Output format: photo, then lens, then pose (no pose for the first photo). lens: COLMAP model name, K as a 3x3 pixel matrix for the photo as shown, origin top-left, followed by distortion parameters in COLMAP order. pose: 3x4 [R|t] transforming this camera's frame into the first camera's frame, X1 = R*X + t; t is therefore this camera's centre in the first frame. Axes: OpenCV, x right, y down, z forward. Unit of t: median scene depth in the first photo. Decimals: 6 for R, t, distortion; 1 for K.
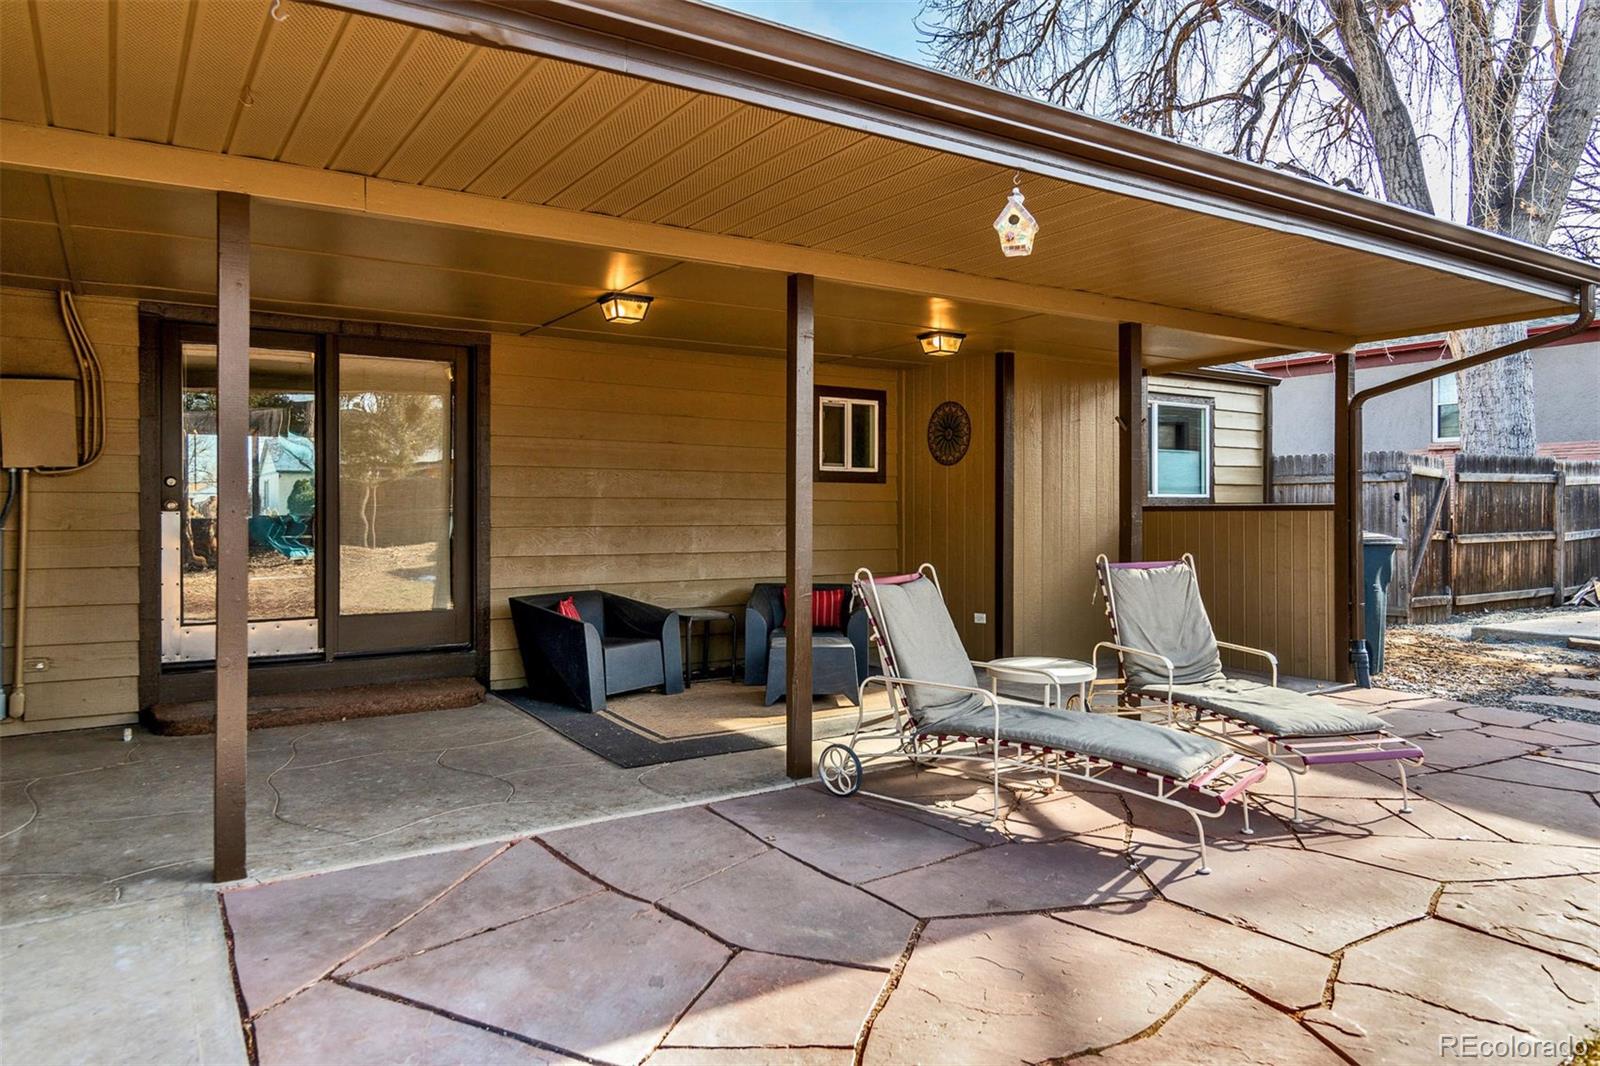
lens RADIAL K [[1071.0, 0, 801.5], [0, 1071.0, 523.3], [0, 0, 1]] dist [0.000413, 0.000036]
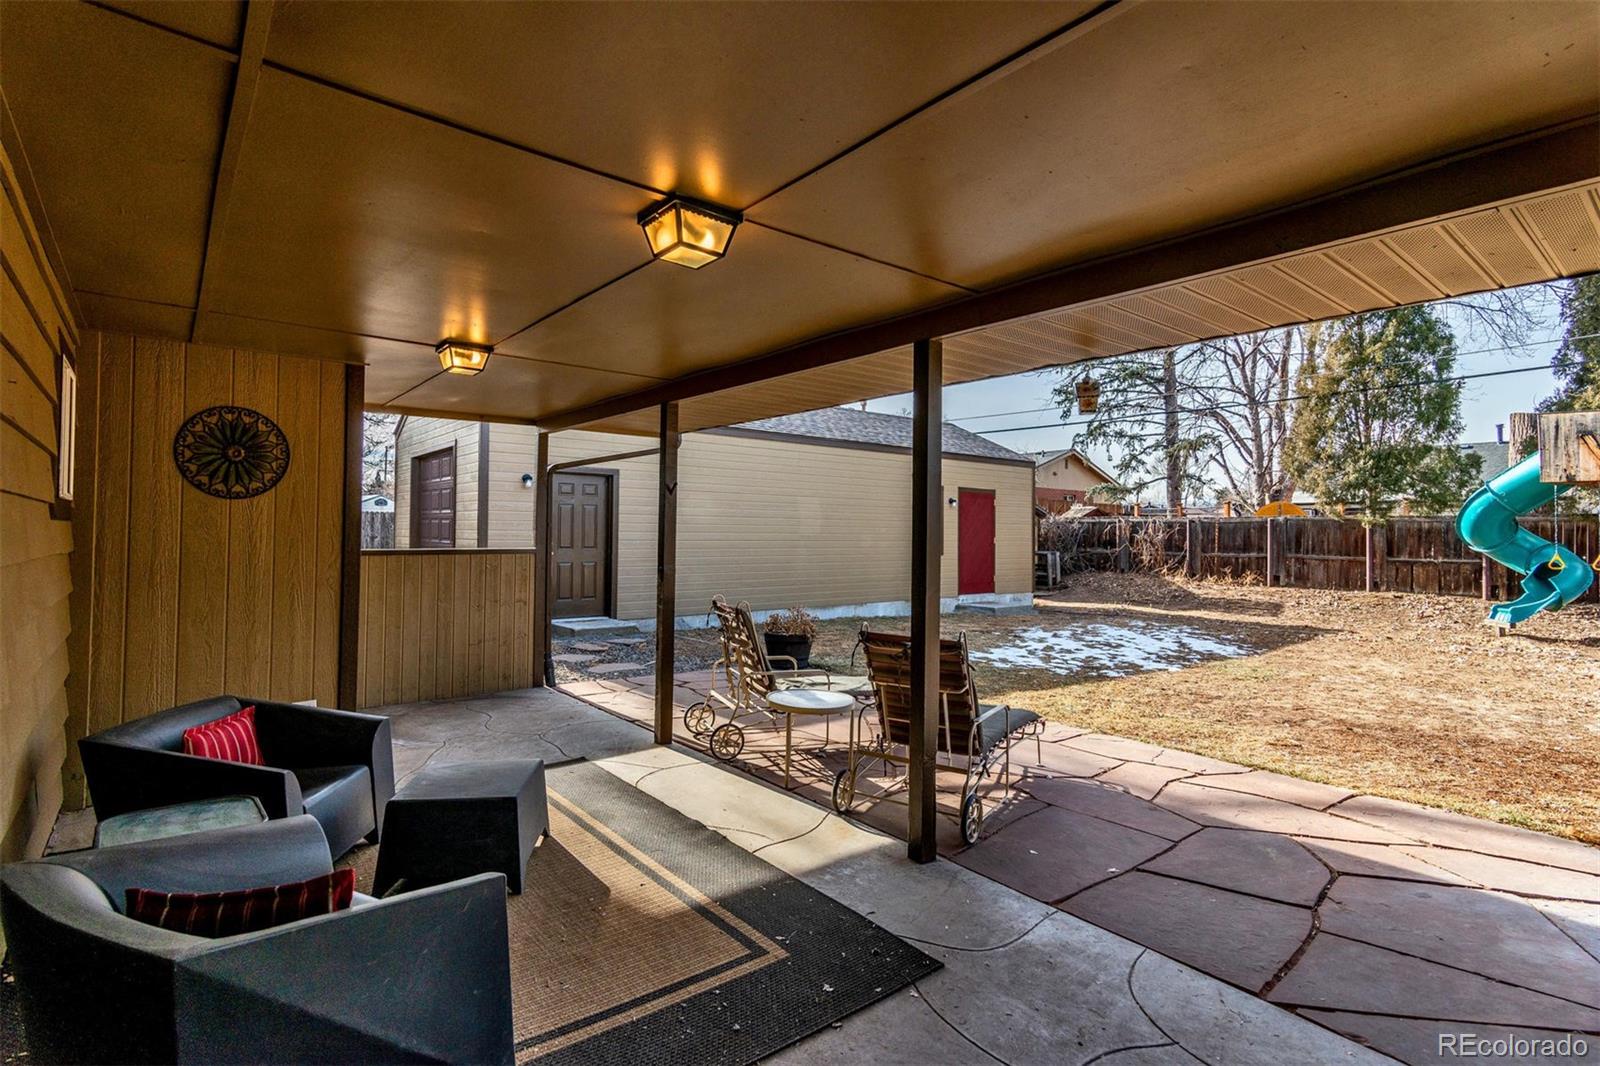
lens RADIAL K [[777.0, 0, 801.2], [0, 777.0, 528.5], [0, 0, 1]] dist [0.013893, -0.000958]
pose [[-0.116925, 0.004199, 0.993132, -0.865862], [0.003019, 0.999988, -0.003872, -0.070960], [-0.993136, 0.002545, -0.116937, 1.513333]]
